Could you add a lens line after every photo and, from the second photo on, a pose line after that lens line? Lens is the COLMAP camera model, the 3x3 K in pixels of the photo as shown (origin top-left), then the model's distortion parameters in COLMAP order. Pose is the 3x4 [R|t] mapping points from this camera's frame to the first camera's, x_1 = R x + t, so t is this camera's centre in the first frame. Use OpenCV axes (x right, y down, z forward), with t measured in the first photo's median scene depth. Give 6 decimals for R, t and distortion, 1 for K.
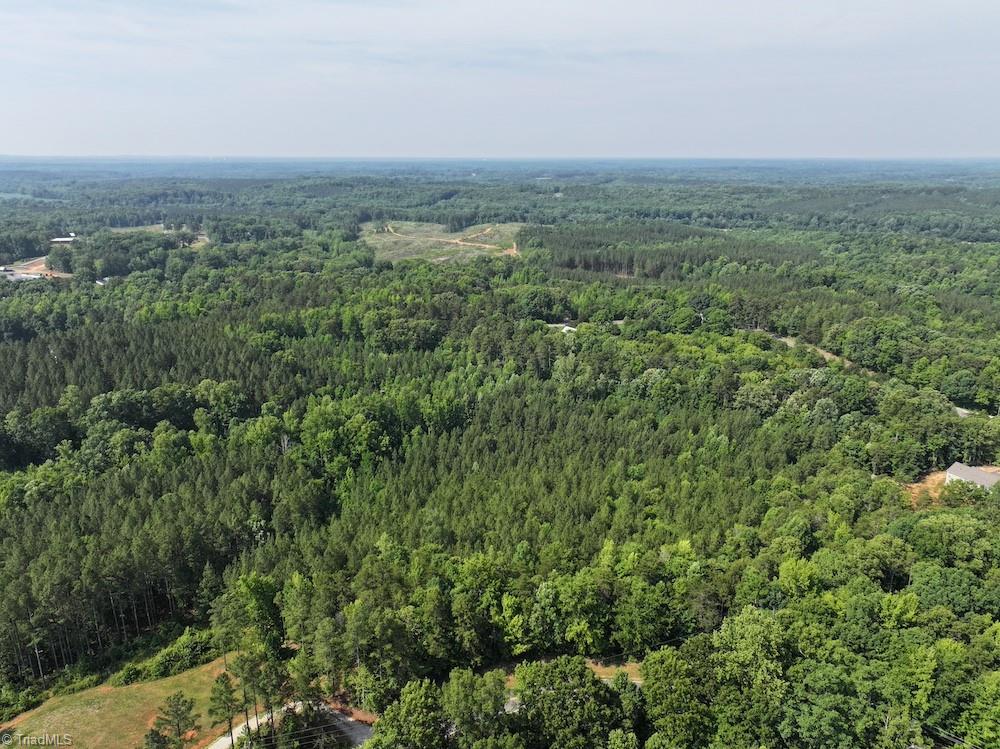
lens RADIAL K [[693.6, 0, 500.9], [0, 693.6, 357.9], [0, 0, 1]] dist [0.001037, 0.017465]
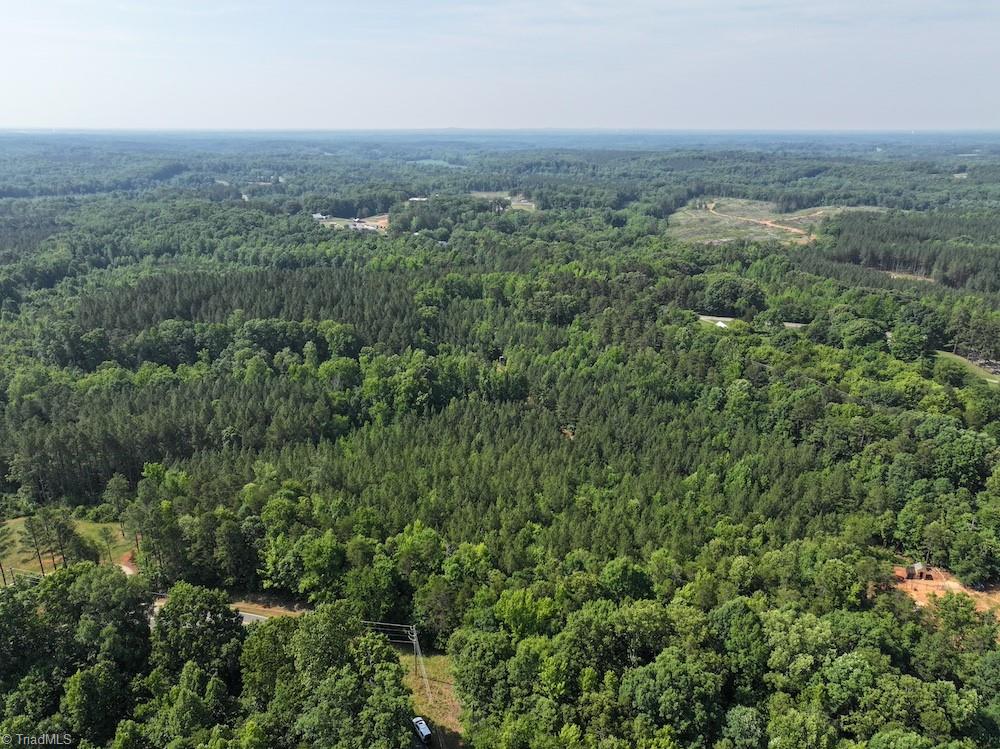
lens RADIAL K [[693.6, 0, 500.9], [0, 693.6, 357.9], [0, 0, 1]] dist [0.001037, 0.017465]
pose [[0.859584, 0.161218, -0.484897, 0.075737], [-0.143586, 0.986898, 0.073587, -0.006265], [0.490407, 0.006370, 0.871470, 0.021267]]
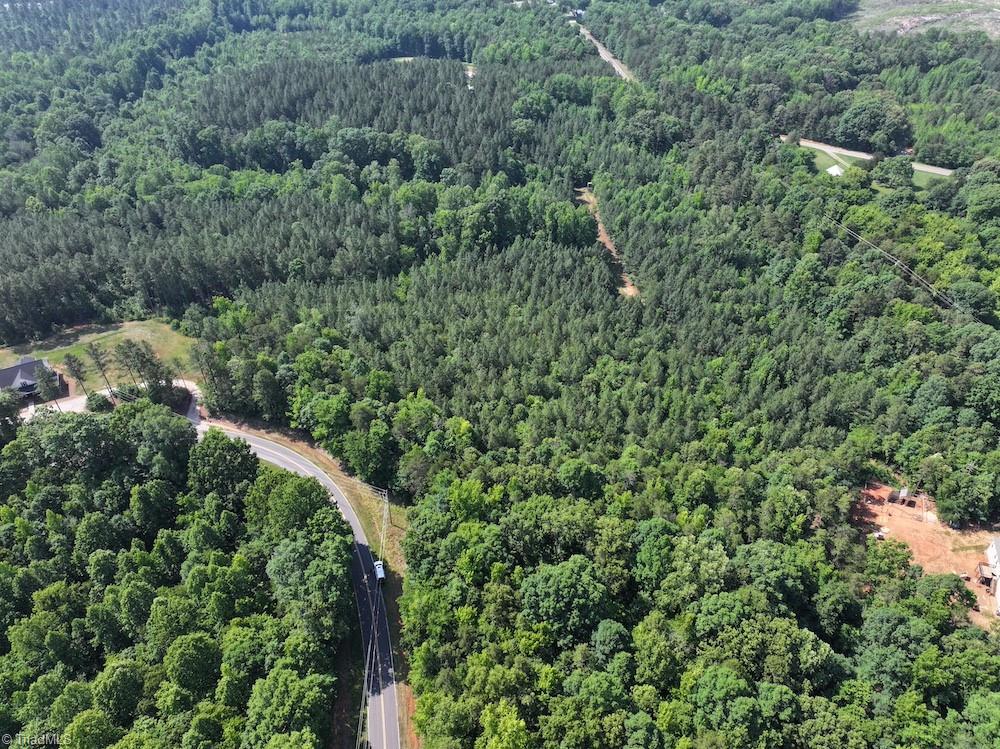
lens RADIAL K [[693.6, 0, 500.9], [0, 693.6, 357.9], [0, 0, 1]] dist [0.001037, 0.017465]
pose [[0.717355, 0.421446, -0.554784, 0.091639], [-0.187784, 0.883783, 0.428561, -0.030859], [0.670924, -0.203251, 0.713127, 0.032603]]
